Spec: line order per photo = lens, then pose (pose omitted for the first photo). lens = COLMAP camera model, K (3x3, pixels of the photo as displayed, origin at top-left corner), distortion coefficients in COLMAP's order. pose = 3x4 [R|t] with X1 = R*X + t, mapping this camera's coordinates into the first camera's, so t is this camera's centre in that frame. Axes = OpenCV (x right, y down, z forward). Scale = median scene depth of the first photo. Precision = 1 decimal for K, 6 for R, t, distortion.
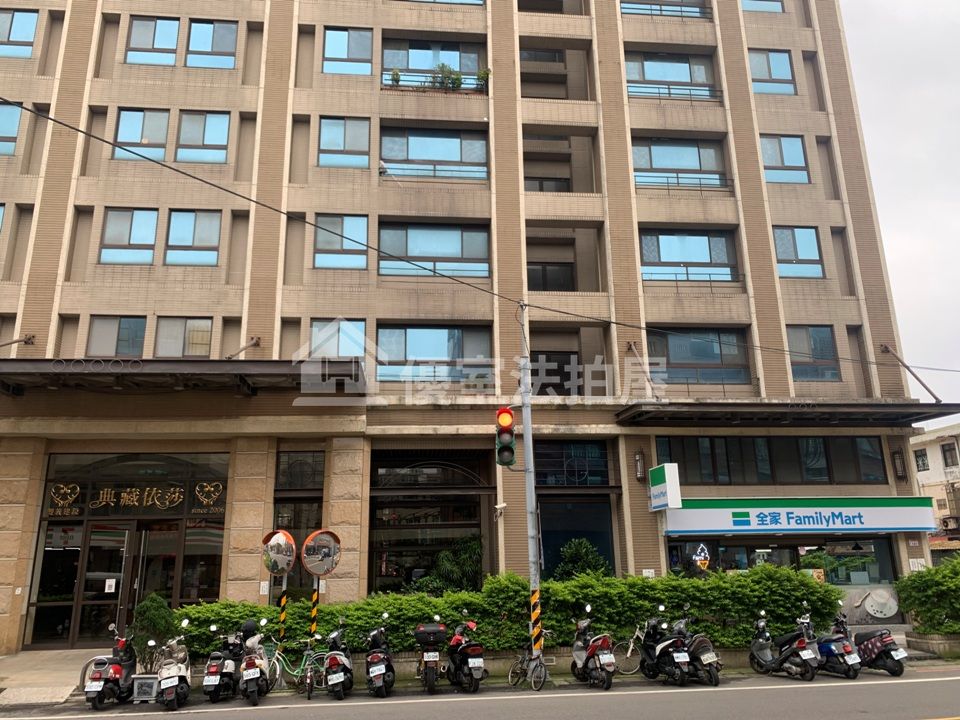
lens RADIAL K [[745.1, 0, 484.6], [0, 745.1, 351.9], [0, 0, 1]] dist [0.028725, -0.029302]
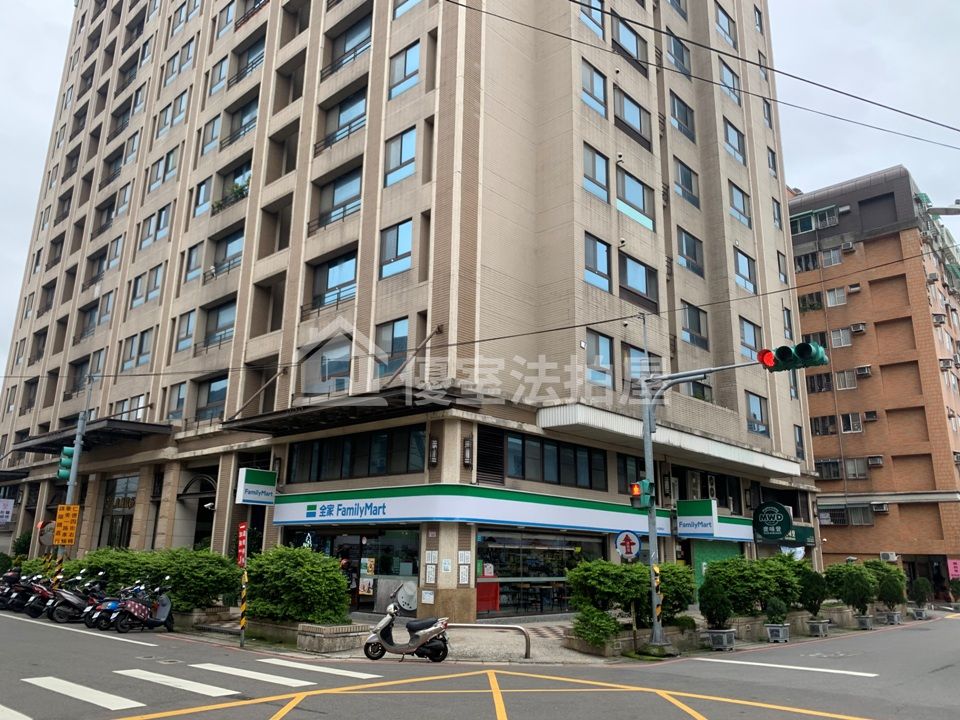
lens RADIAL K [[745.1, 0, 480.9], [0, 745.1, 365.0], [0, 0, 1]] dist [0.028725, -0.029302]
pose [[0.671365, -0.156863, -0.724336, 1.311218], [0.156064, 0.985352, -0.068738, 0.118745], [0.724509, -0.066894, 0.686011, 0.412676]]
